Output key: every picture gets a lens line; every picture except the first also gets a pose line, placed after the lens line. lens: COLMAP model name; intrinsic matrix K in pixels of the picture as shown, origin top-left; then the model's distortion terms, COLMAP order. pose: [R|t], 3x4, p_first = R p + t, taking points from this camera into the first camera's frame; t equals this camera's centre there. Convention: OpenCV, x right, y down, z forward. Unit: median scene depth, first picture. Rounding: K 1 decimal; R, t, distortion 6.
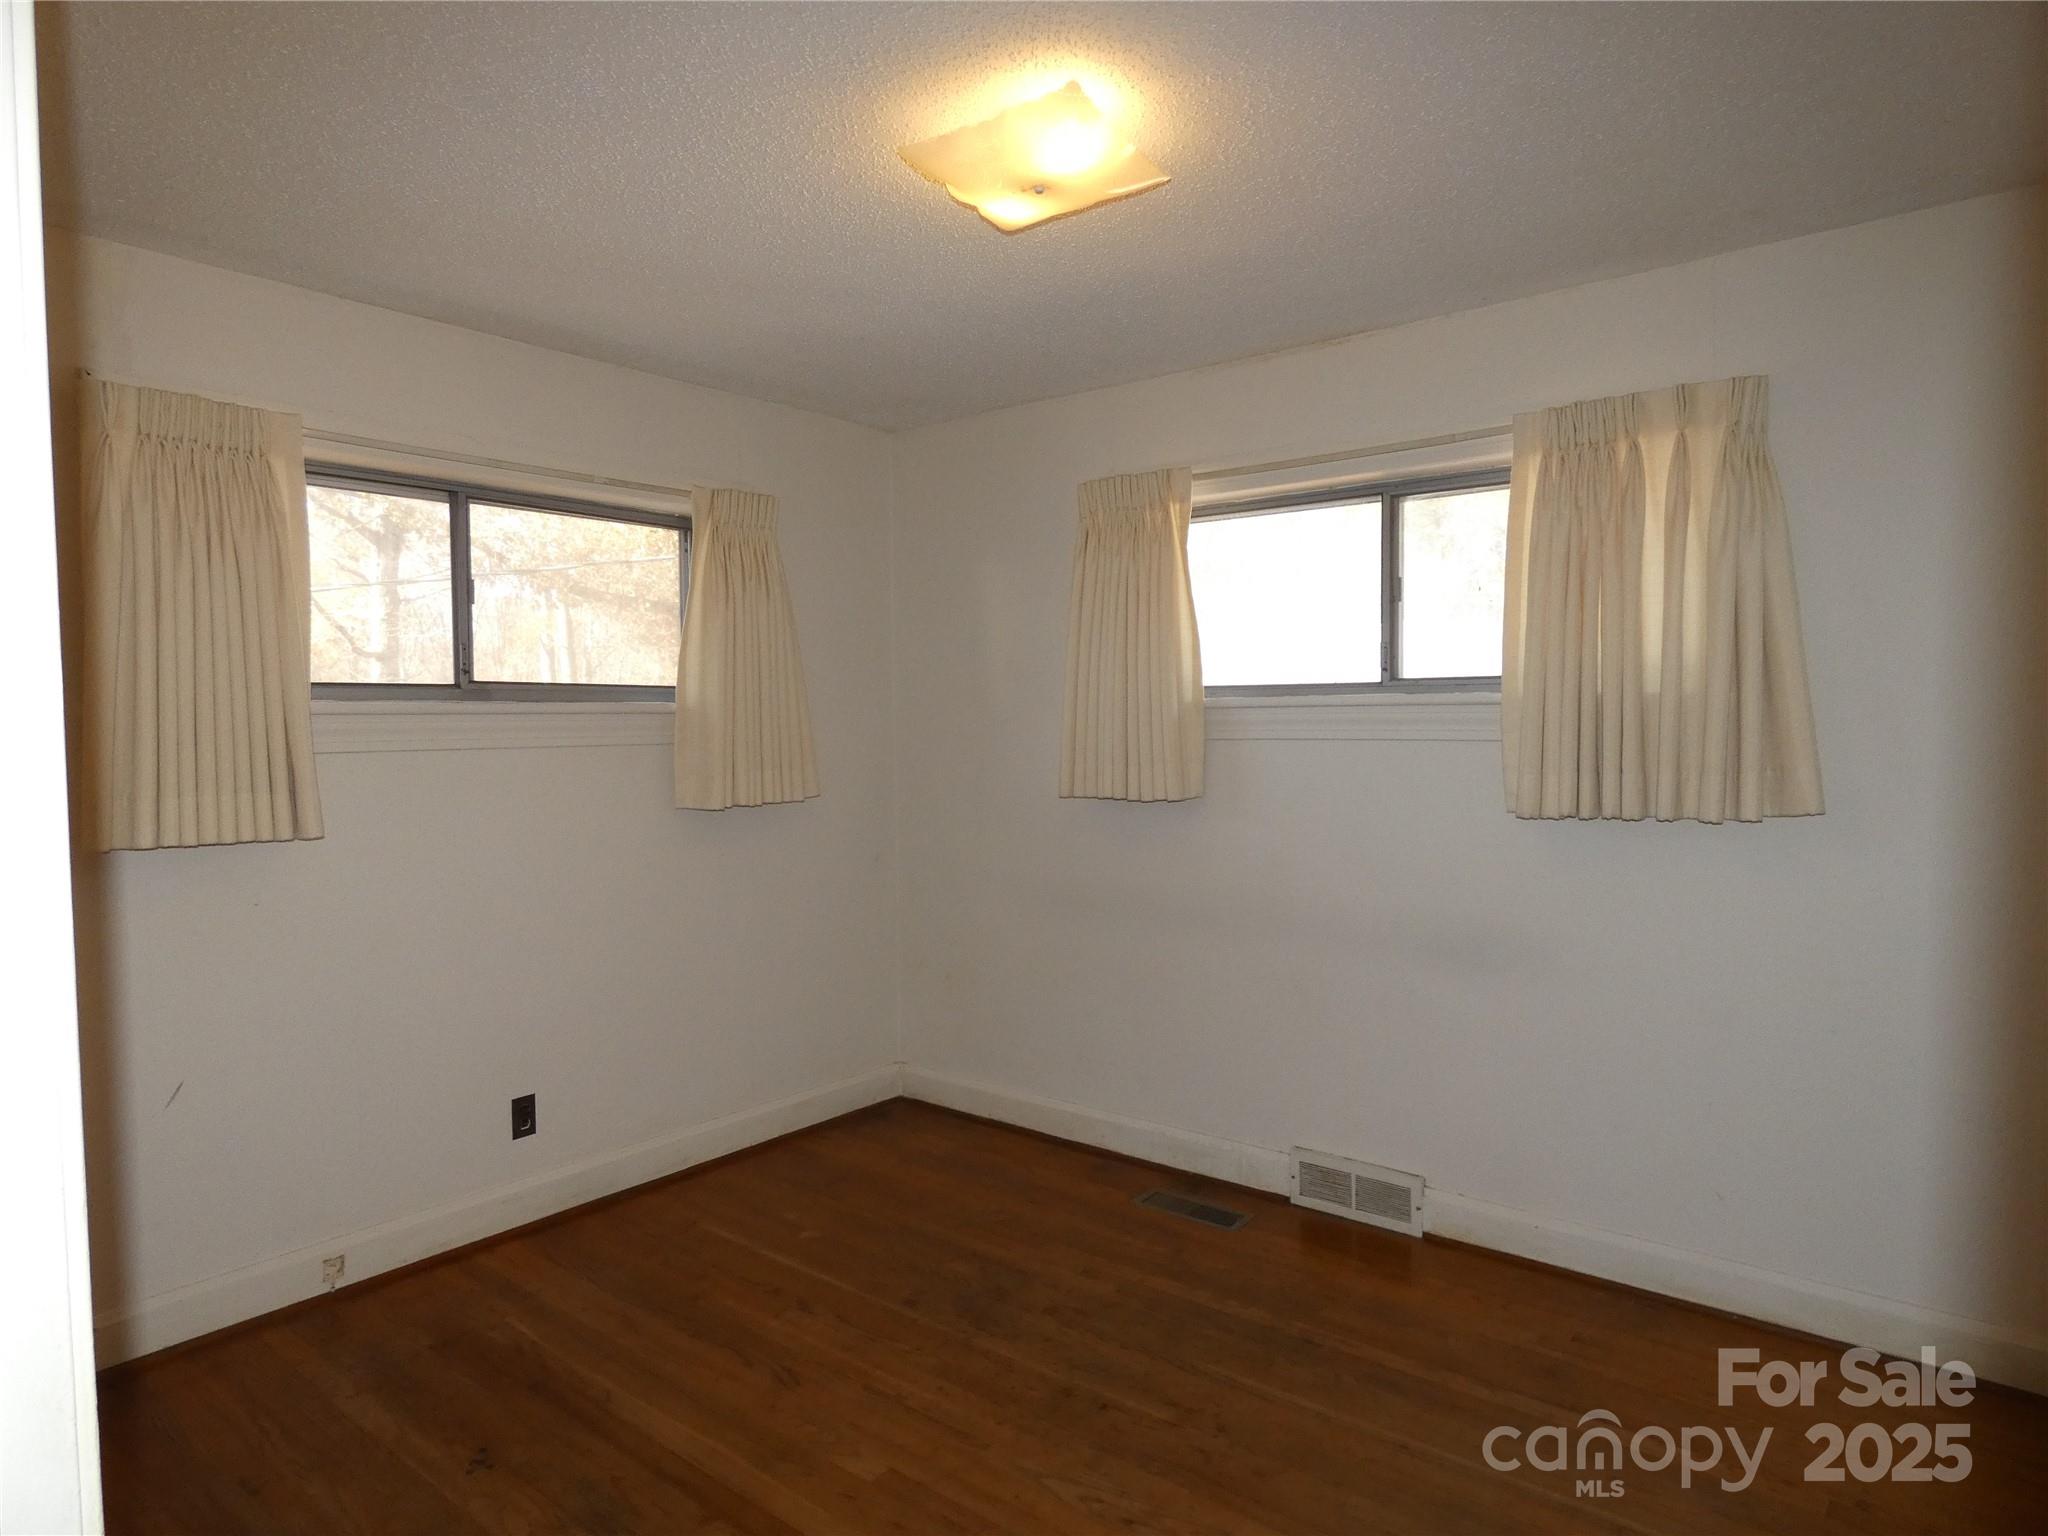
lens RADIAL K [[1266.5, 0, 1025.1], [0, 1266.5, 779.6], [0, 0, 1]] dist [-0.002181, -0.002991]
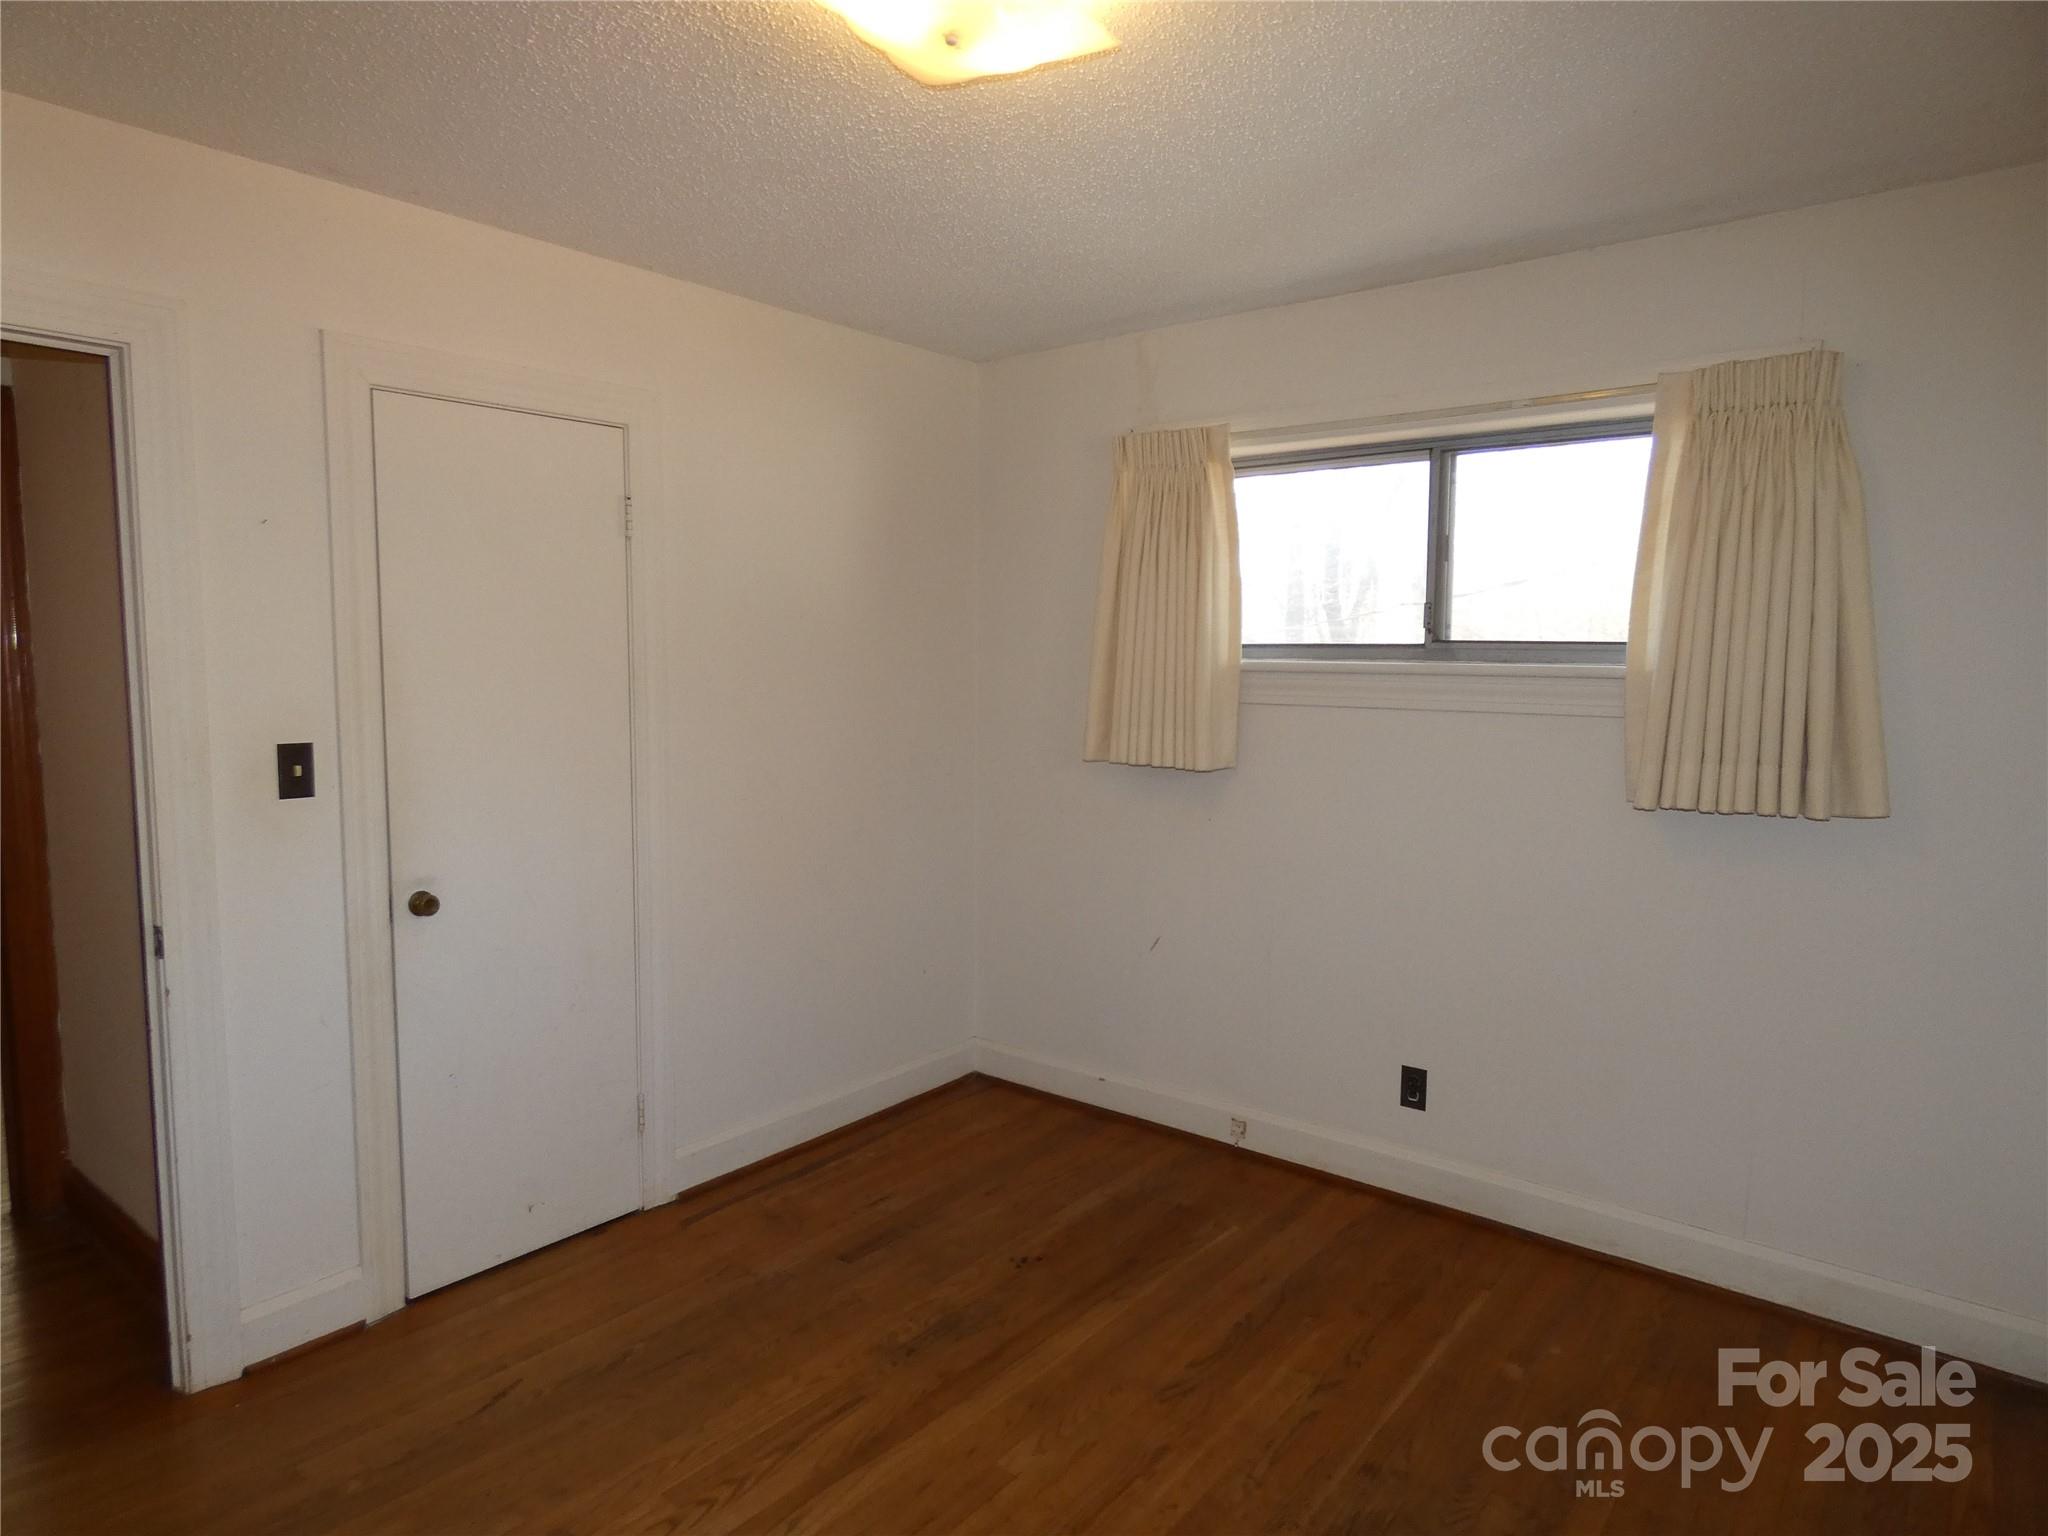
lens RADIAL K [[1266.5, 0, 1025.1], [0, 1266.5, 779.6], [0, 0, 1]] dist [-0.002181, -0.002991]
pose [[-0.035814, 0.100713, -0.994271, 0.633841], [-0.061946, 0.992772, 0.102793, -0.058484], [0.997437, 0.065273, -0.029317, 0.807710]]
